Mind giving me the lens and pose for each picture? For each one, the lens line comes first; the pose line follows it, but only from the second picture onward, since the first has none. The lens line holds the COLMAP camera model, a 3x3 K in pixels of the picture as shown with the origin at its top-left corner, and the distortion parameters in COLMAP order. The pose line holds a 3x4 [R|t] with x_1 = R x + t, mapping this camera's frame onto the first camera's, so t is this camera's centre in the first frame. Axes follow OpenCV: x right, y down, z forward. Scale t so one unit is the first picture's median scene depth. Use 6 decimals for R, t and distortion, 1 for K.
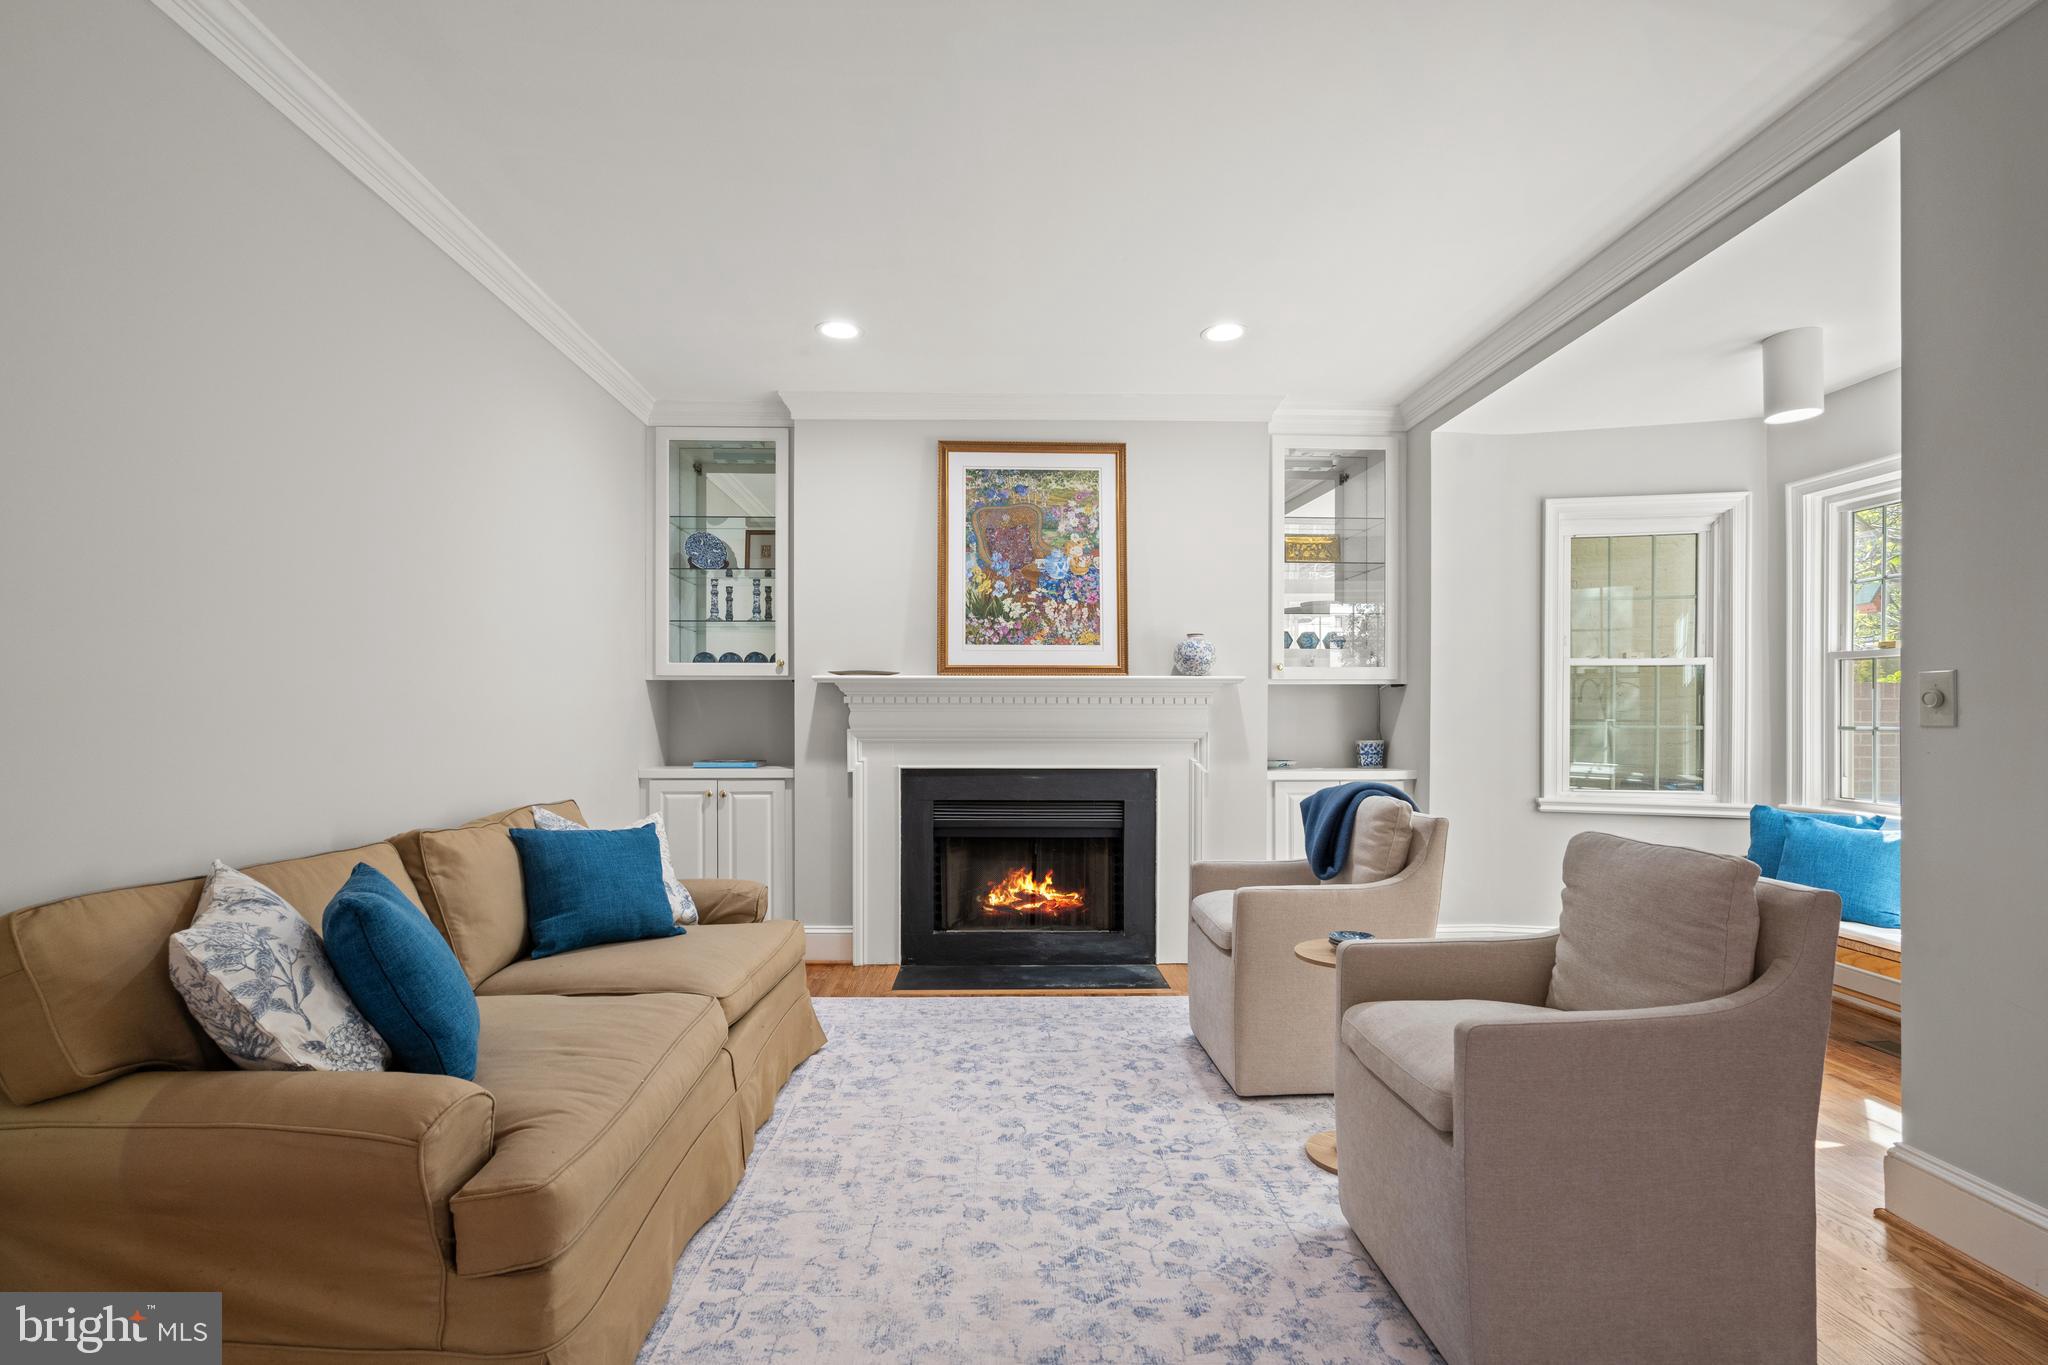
lens RADIAL K [[930.5, 0, 988.7], [0, 930.5, 731.9], [0, 0, 1]] dist [-0.003108, 0.000258]
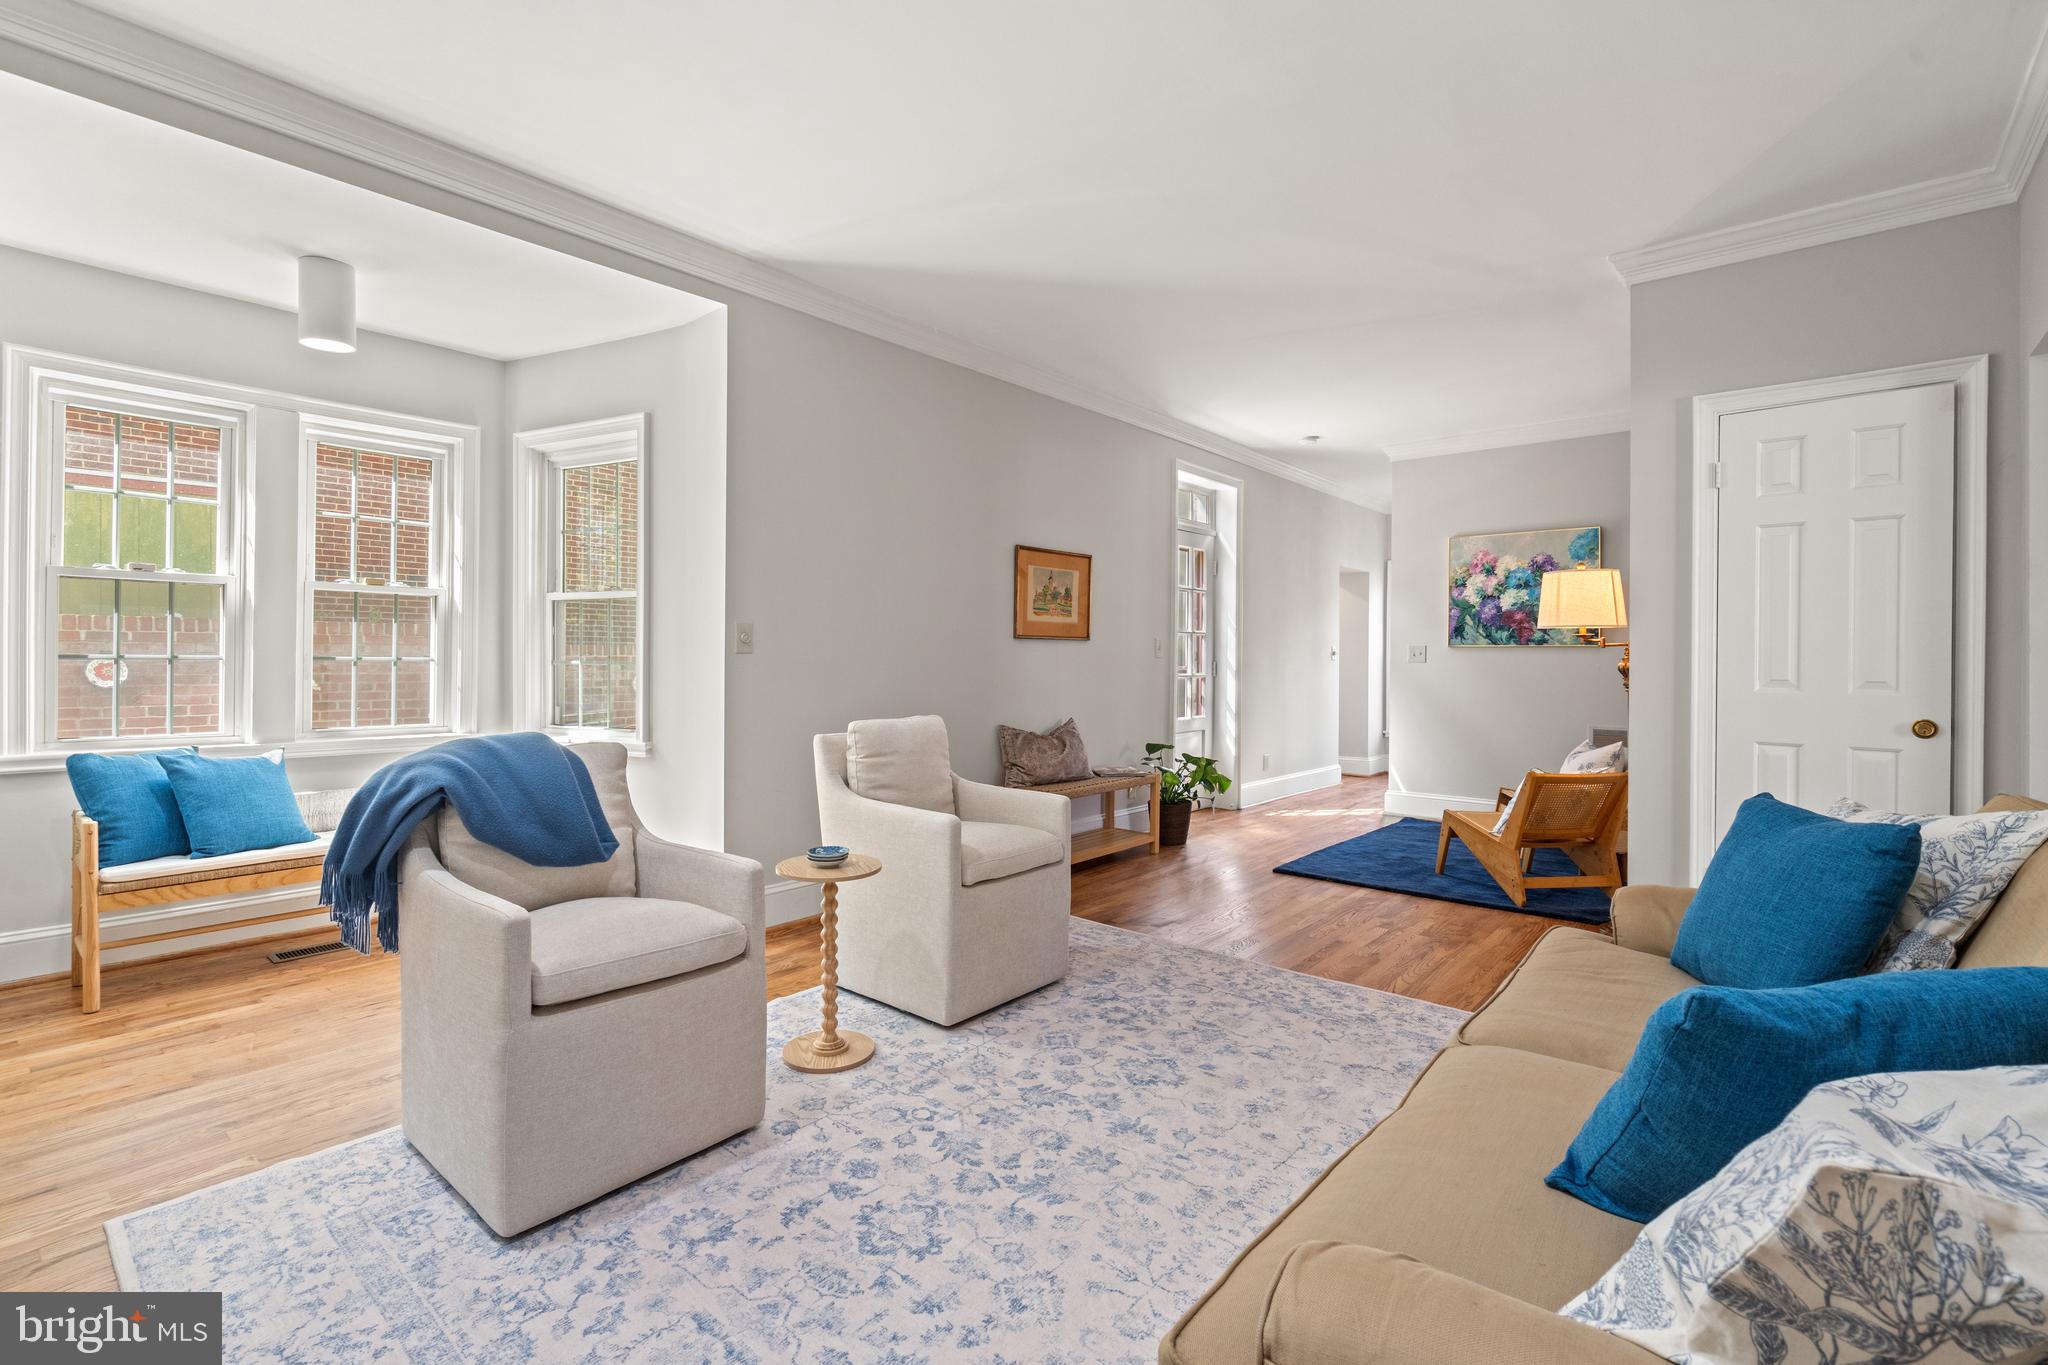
lens RADIAL K [[930.5, 0, 1024.2], [0, 930.5, 671.5], [0, 0, 1]] dist [-0.003108, 0.000258]
pose [[-0.763452, -0.020015, 0.645554, -0.445706], [0.002324, 0.999428, 0.033735, -0.023181], [-0.645860, 0.027256, -0.762969, 1.578518]]
